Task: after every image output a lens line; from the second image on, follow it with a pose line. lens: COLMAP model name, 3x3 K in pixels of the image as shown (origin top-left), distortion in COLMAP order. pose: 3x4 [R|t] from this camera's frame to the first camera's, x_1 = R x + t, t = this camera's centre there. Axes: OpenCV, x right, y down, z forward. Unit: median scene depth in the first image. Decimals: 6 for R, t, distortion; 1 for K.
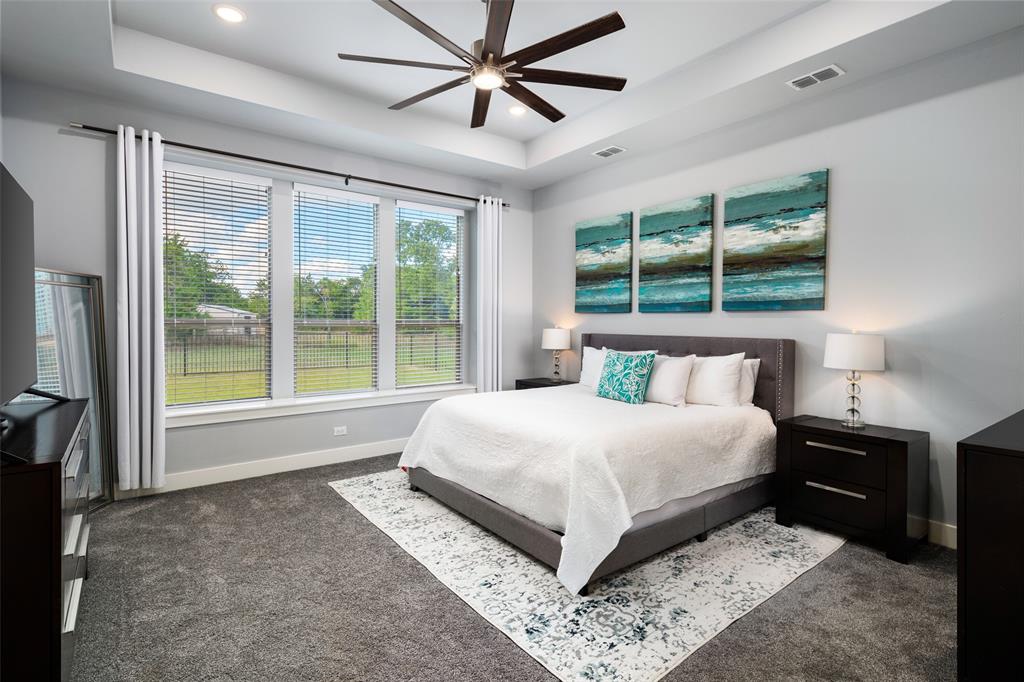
lens RADIAL K [[500.1, 0, 510.6], [0, 500.1, 332.2], [0, 0, 1]] dist [0.017474, -0.002472]
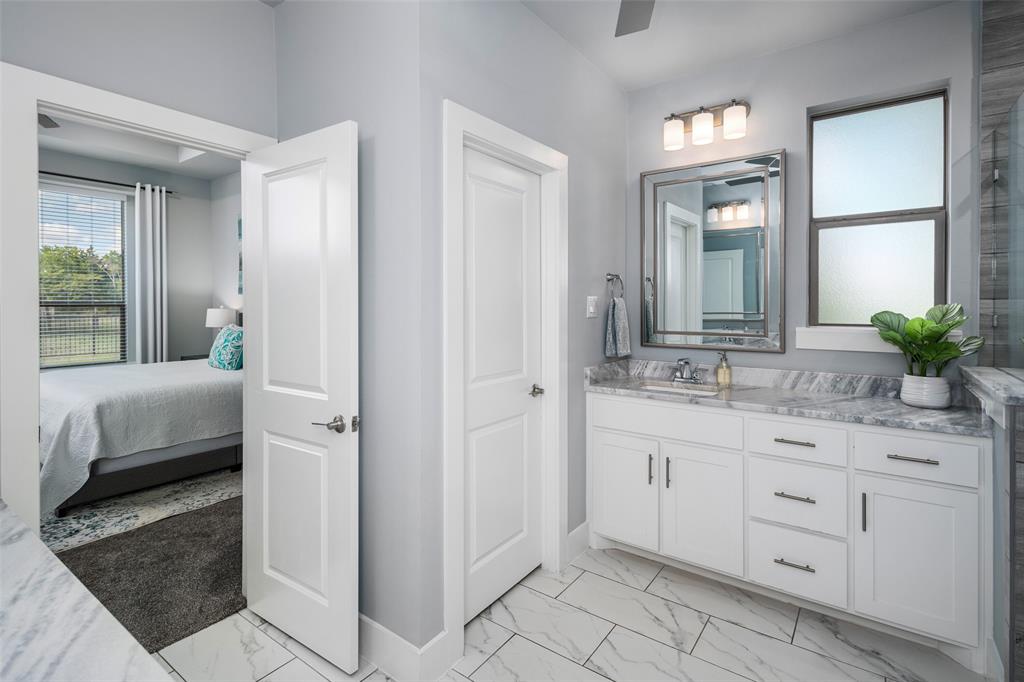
lens RADIAL K [[500.1, 0, 517.2], [0, 500.1, 312.1], [0, 0, 1]] dist [0.017474, -0.002472]
pose [[0.953980, -0.006332, 0.299803, 0.463917], [0.007391, 0.999970, -0.002398, 0.009486], [-0.299779, 0.004503, 0.953998, -0.303567]]
